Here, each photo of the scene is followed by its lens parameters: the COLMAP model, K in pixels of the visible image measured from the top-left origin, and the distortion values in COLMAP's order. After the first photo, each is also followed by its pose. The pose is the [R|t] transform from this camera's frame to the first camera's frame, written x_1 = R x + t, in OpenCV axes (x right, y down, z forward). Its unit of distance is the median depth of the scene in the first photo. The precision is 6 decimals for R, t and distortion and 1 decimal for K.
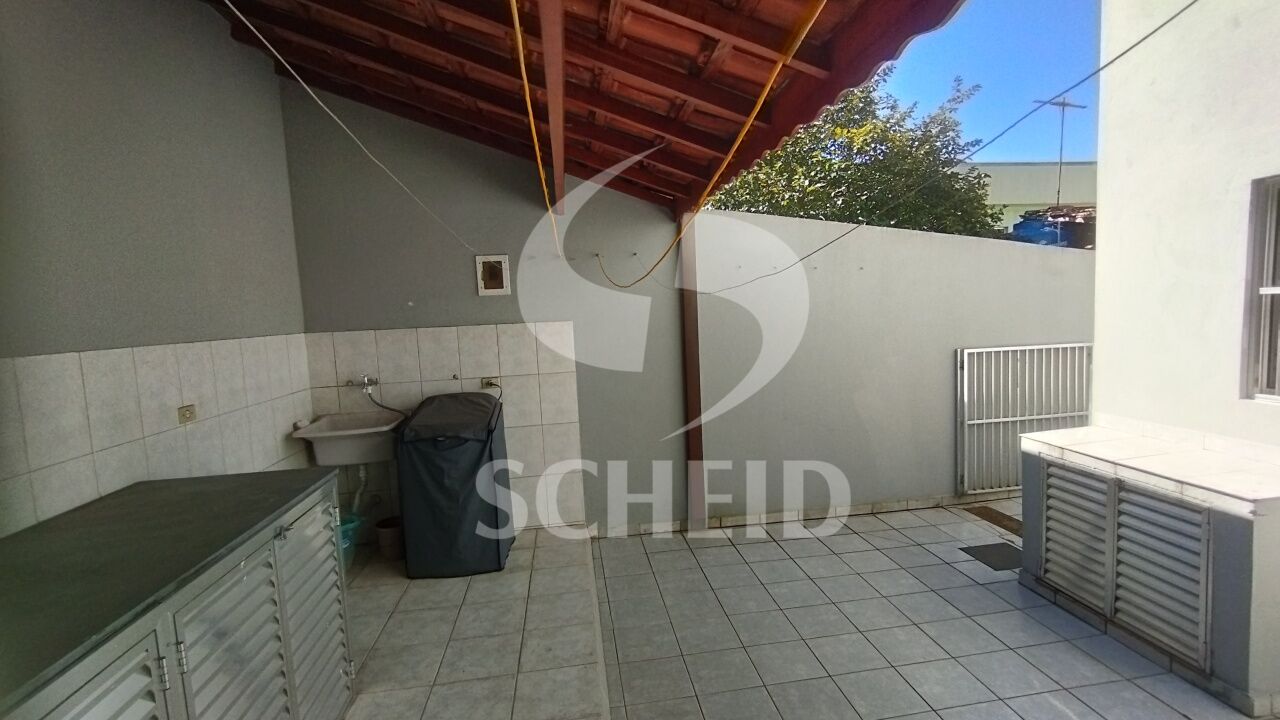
lens RADIAL K [[581.9, 0, 644.1], [0, 581.9, 367.1], [0, 0, 1]] dist [0.000124, 0.000111]
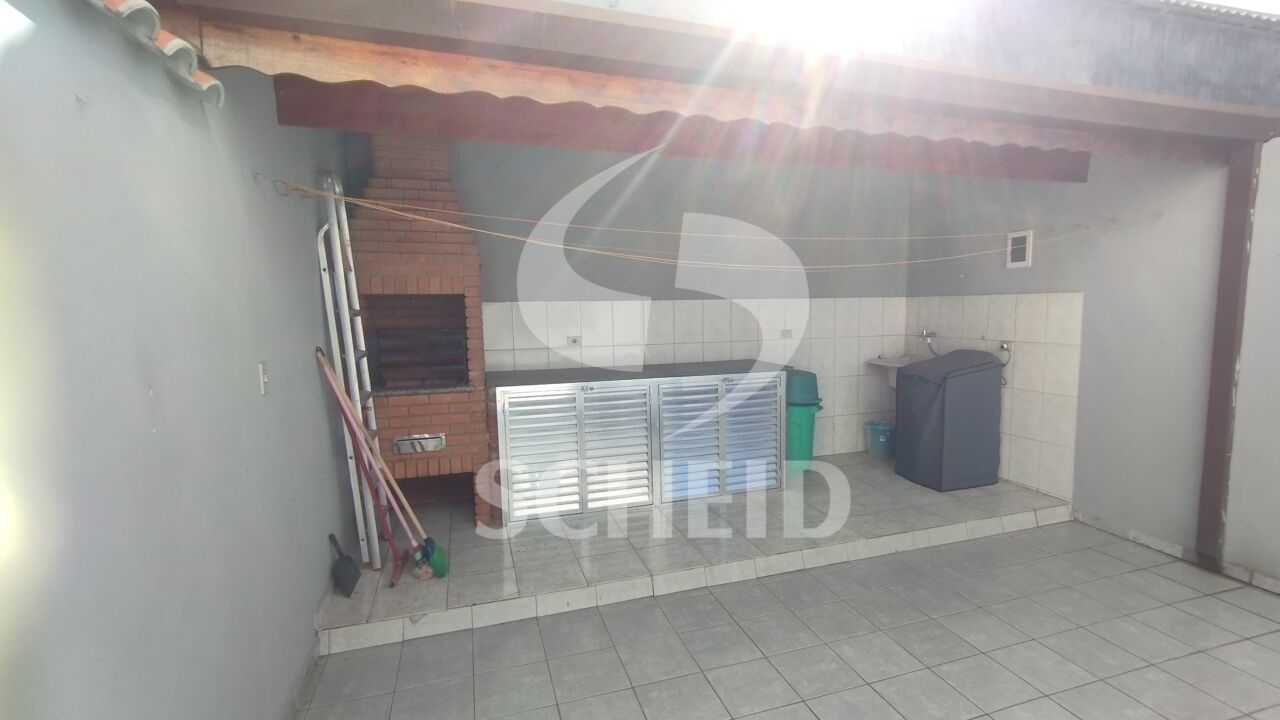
lens RADIAL K [[581.9, 0, 644.1], [0, 581.9, 367.1], [0, 0, 1]] dist [0.000124, 0.000111]
pose [[0.136841, 0.151371, -0.978959, 0.758332], [-0.069171, 0.987304, 0.142993, -0.046186], [0.988175, 0.048148, 0.145574, 0.149640]]
